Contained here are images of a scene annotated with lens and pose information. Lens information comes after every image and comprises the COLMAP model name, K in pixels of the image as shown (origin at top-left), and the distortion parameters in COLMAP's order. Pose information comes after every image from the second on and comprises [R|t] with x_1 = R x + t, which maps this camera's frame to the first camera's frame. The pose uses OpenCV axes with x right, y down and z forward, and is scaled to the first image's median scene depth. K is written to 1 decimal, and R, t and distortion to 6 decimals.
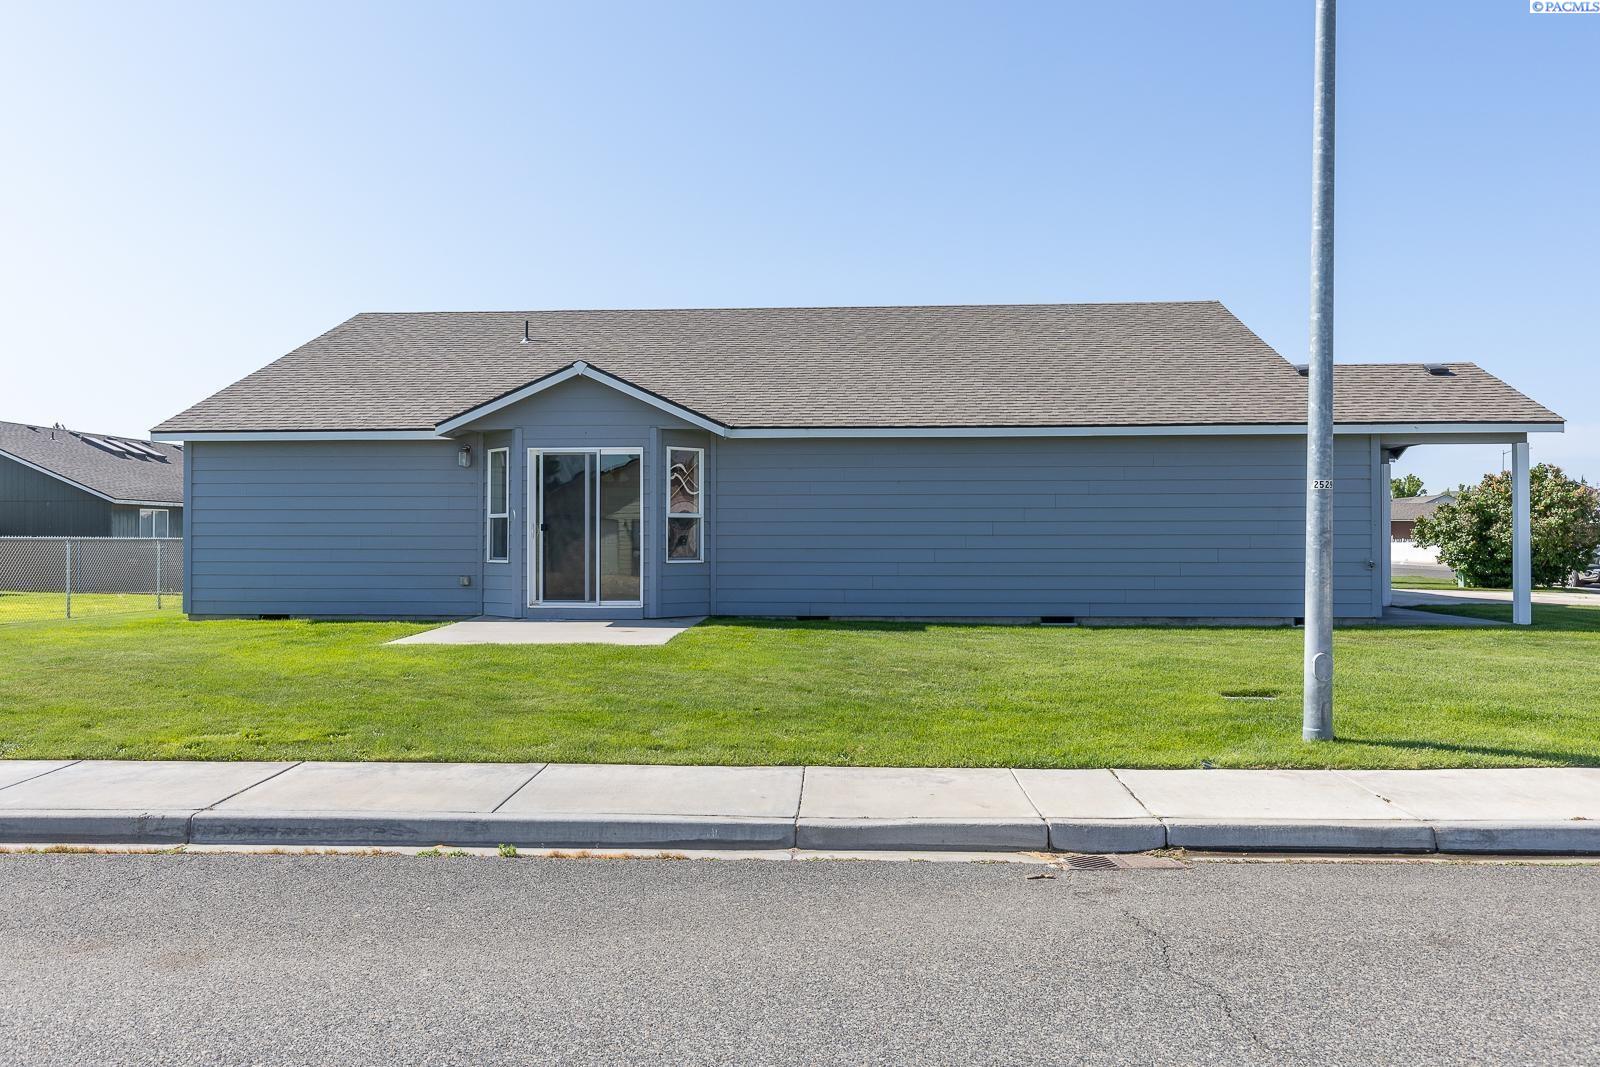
lens RADIAL K [[1234.6, 0, 800.0], [0, 1234.6, 533.5], [0, 0, 1]] dist [-0.002986, 0.000550]
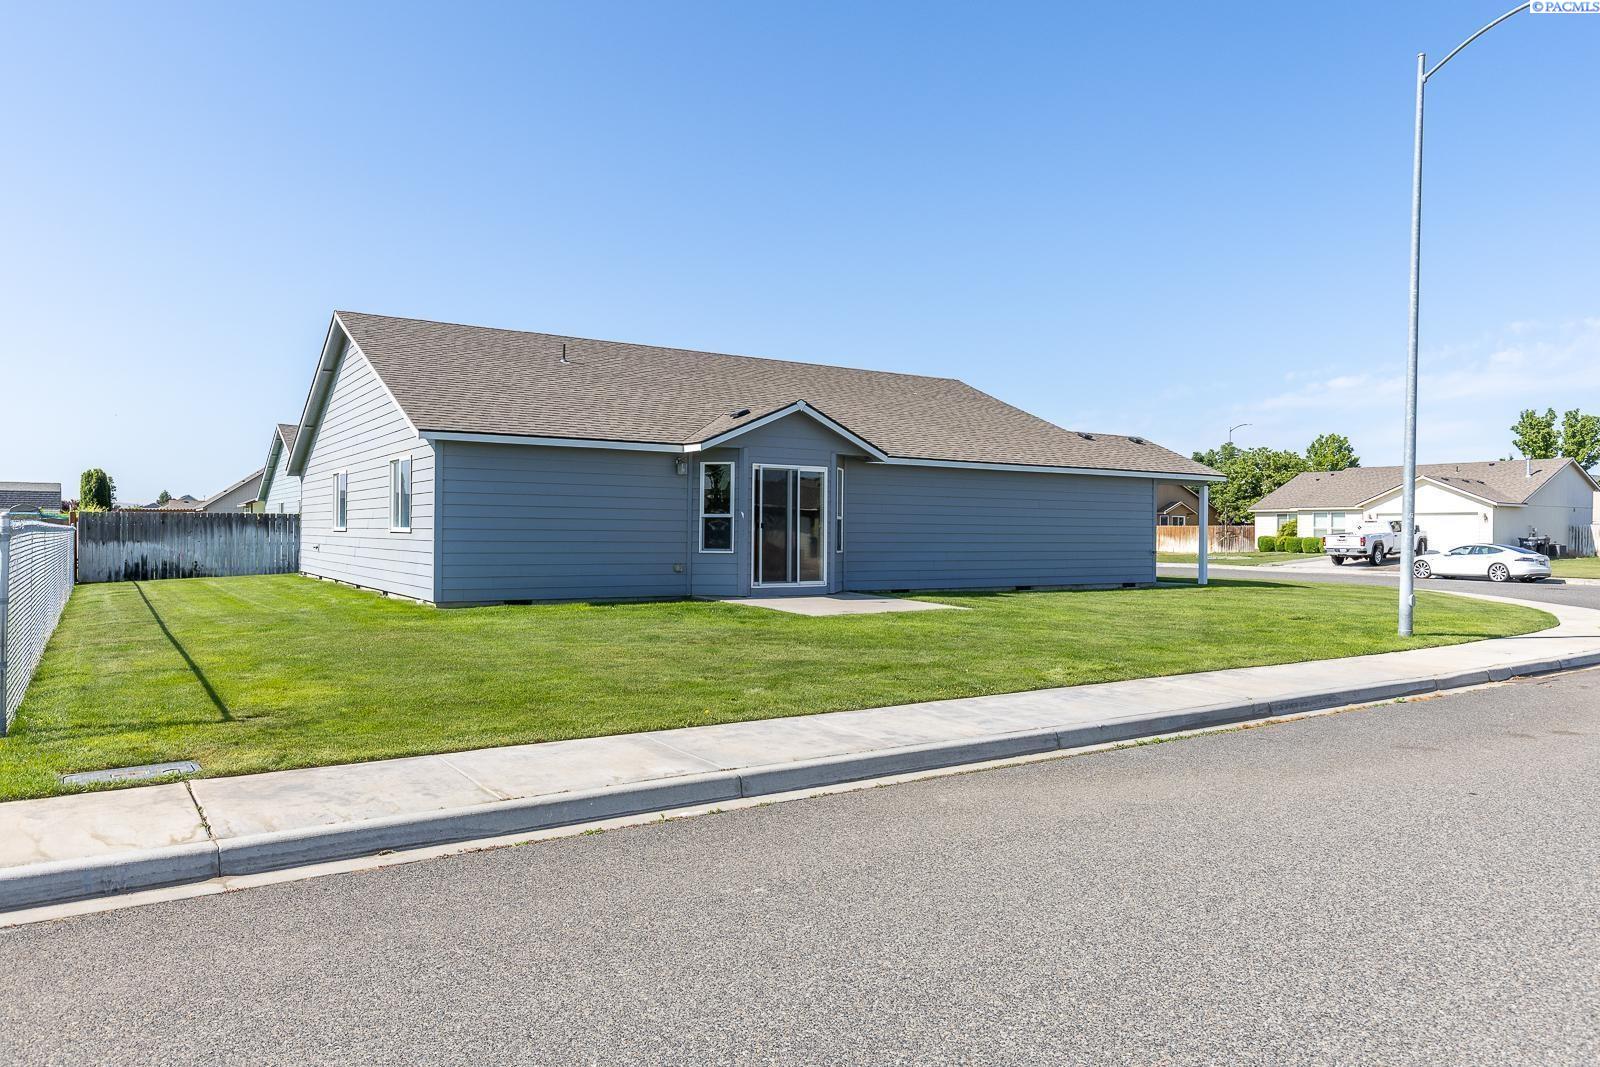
lens RADIAL K [[1050.5, 0, 800.0], [0, 1050.5, 533.5], [0, 0, 1]] dist [0.001952, -0.000182]
pose [[0.809378, 0.007211, 0.587244, -0.820137], [-0.011926, 0.999920, 0.004159, -0.001577], [-0.587168, -0.010370, 0.809399, 0.087232]]
